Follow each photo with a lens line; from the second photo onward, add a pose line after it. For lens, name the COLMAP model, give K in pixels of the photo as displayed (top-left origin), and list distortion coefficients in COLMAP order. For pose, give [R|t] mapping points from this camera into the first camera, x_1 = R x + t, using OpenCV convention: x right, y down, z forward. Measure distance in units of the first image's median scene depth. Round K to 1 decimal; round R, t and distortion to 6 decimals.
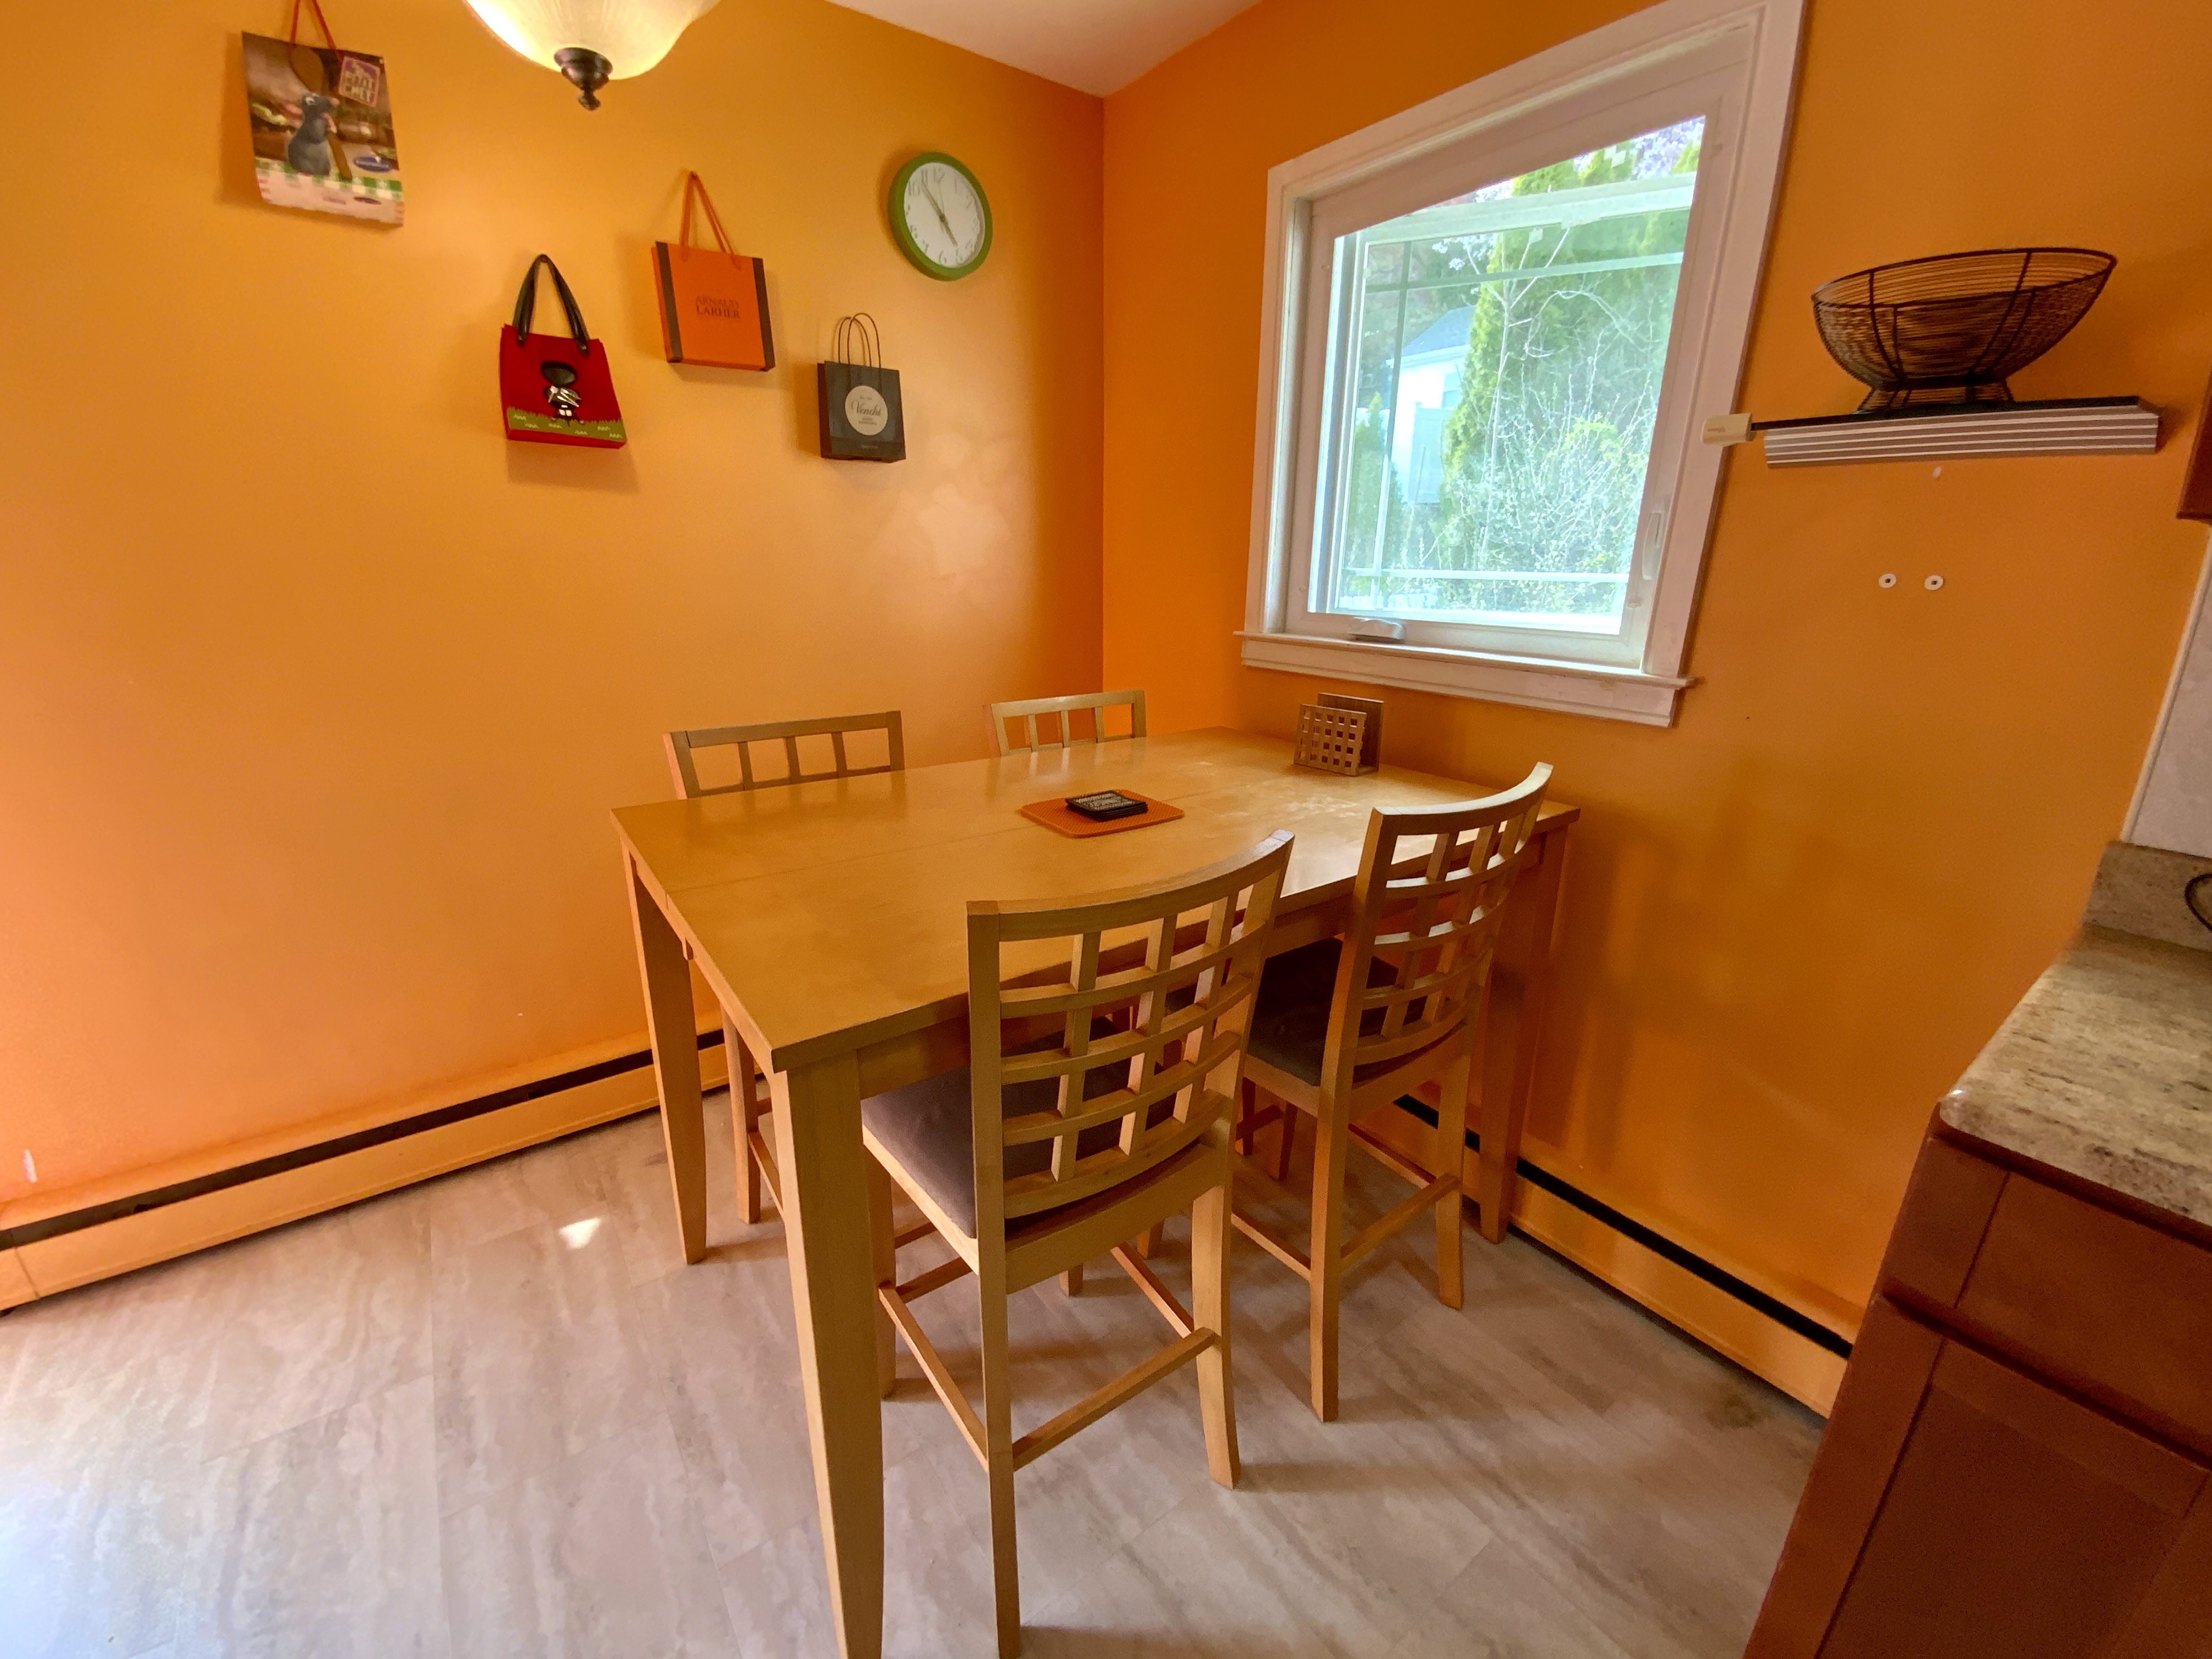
lens RADIAL K [[895.0, 0, 1097.9], [0, 895.0, 827.3], [0, 0, 1]] dist [0.034595, -0.024145]
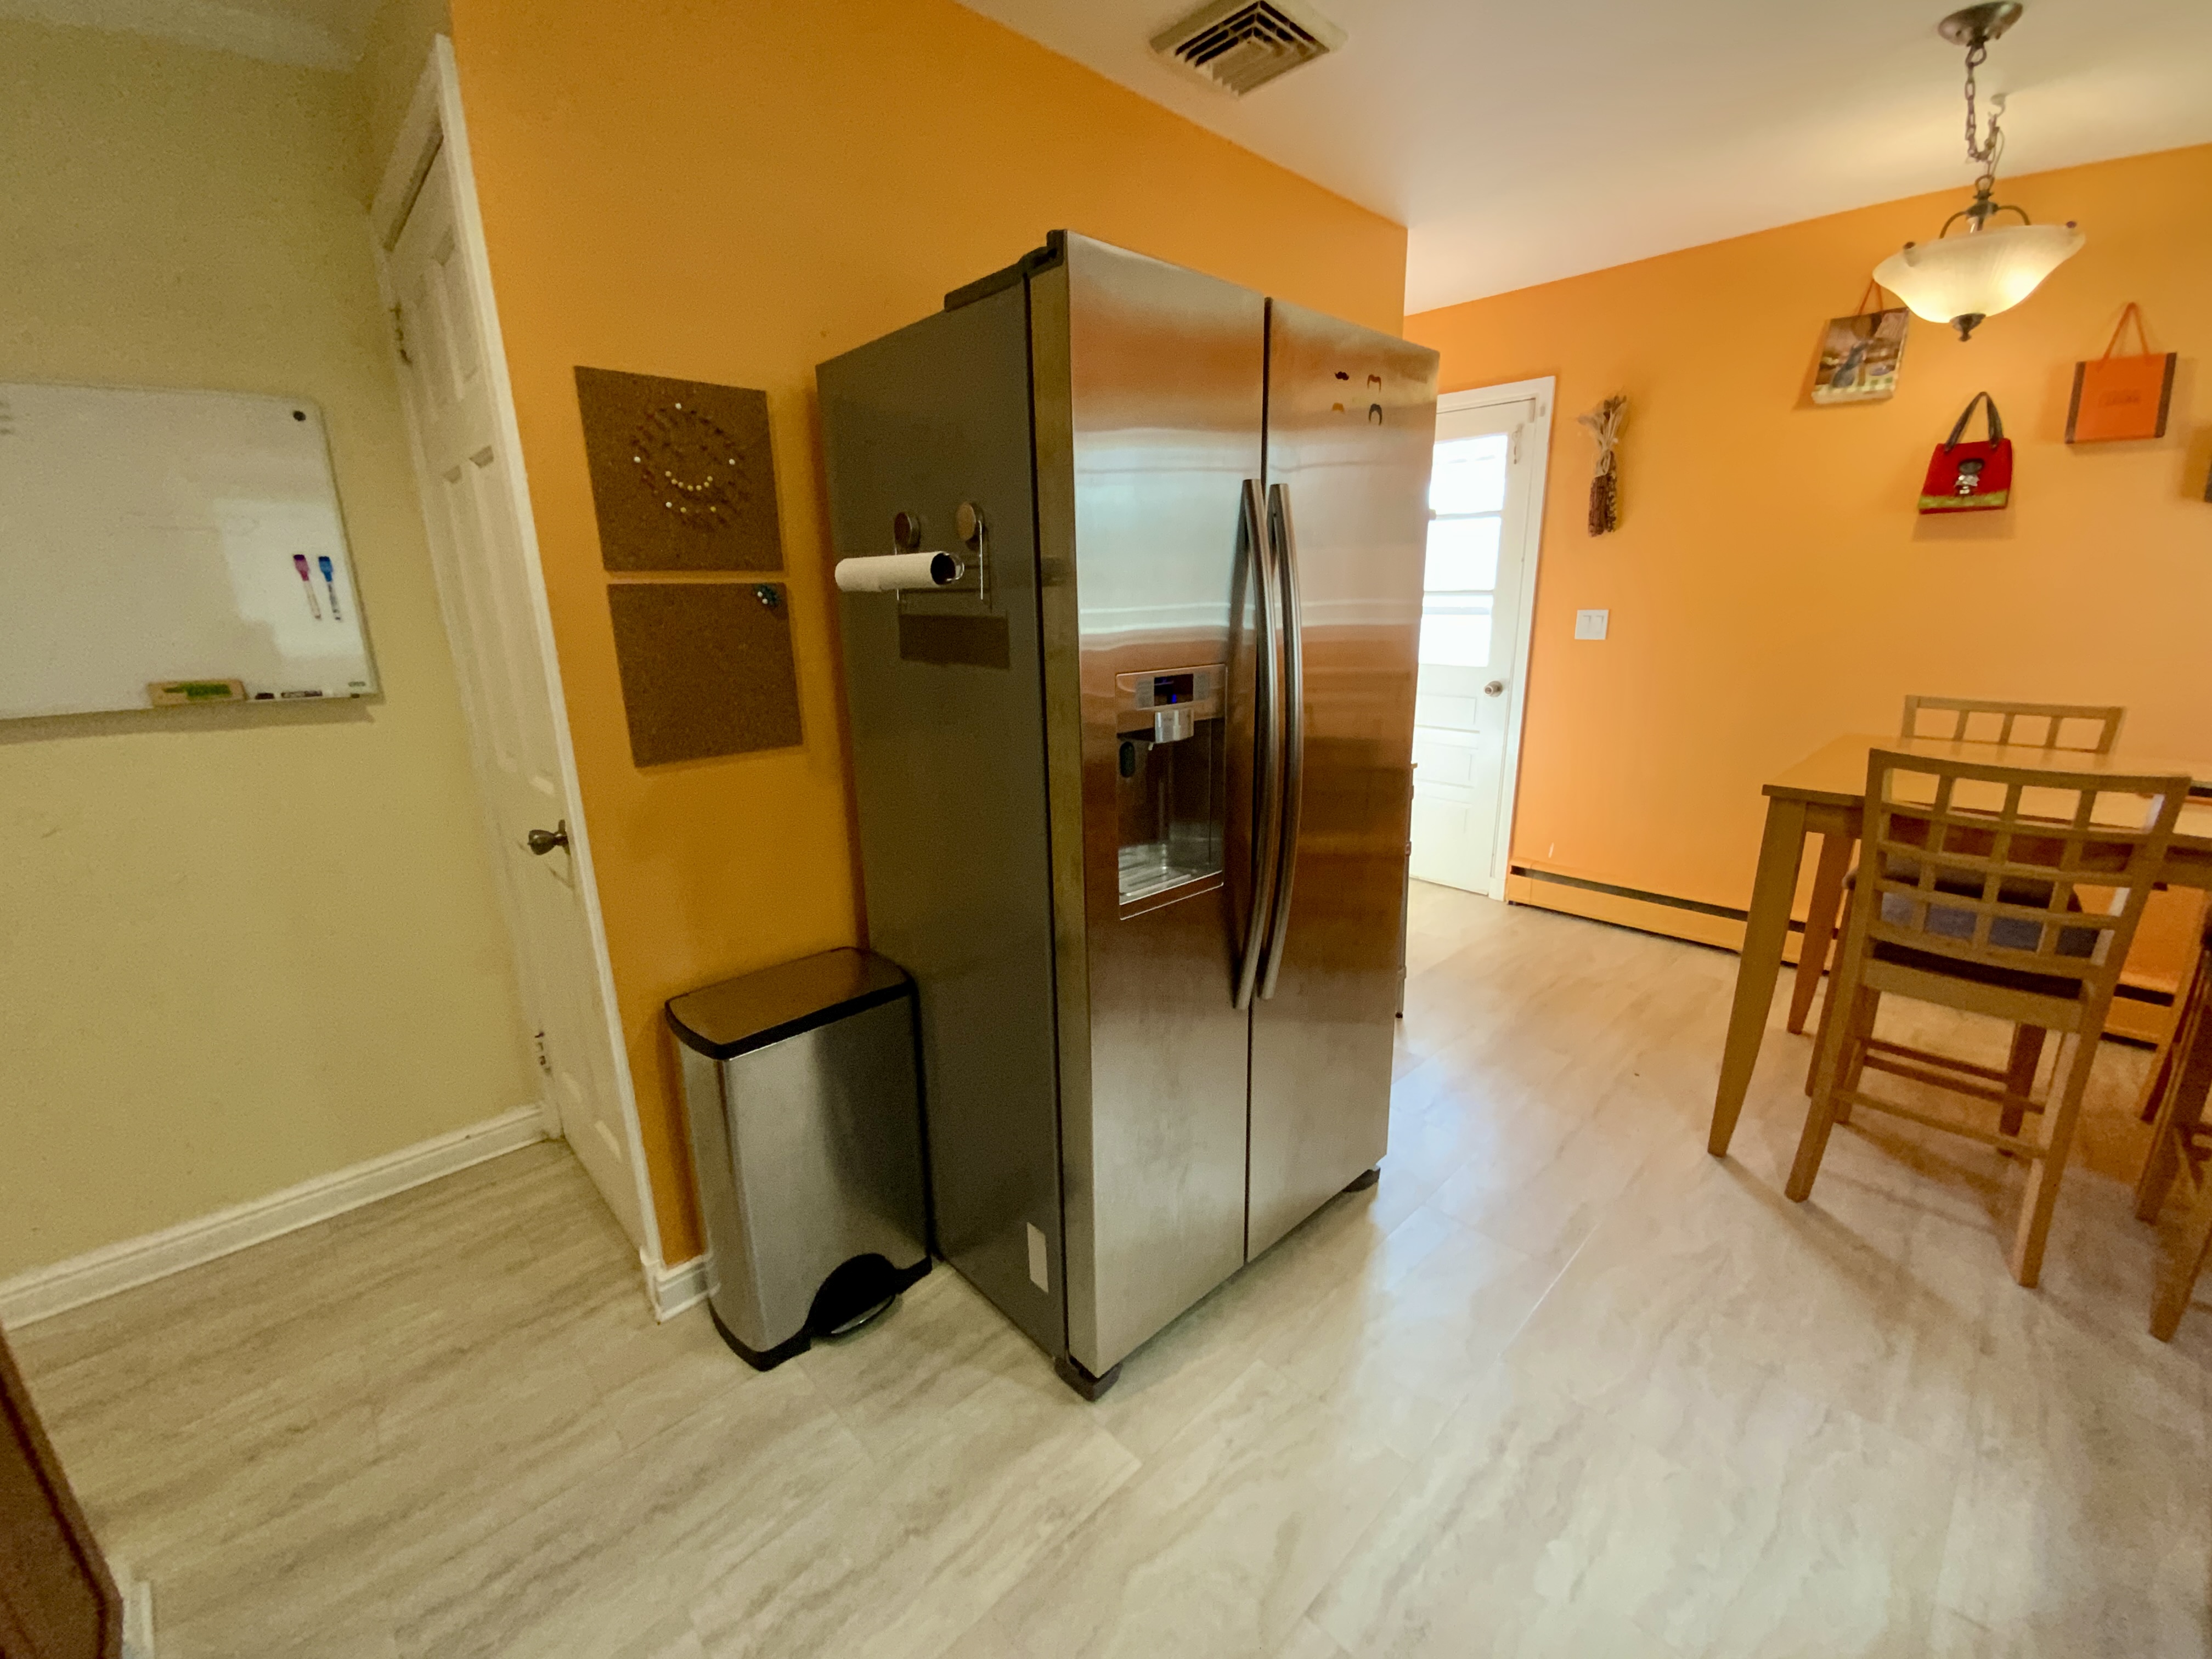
lens RADIAL K [[895.0, 0, 1097.9], [0, 895.0, 827.3], [0, 0, 1]] dist [0.034595, -0.024145]
pose [[0.120880, 0.241322, -0.962887, 0.910664], [-0.269665, 0.941505, 0.202110, 0.168082], [0.955337, 0.235226, 0.178885, -0.567872]]
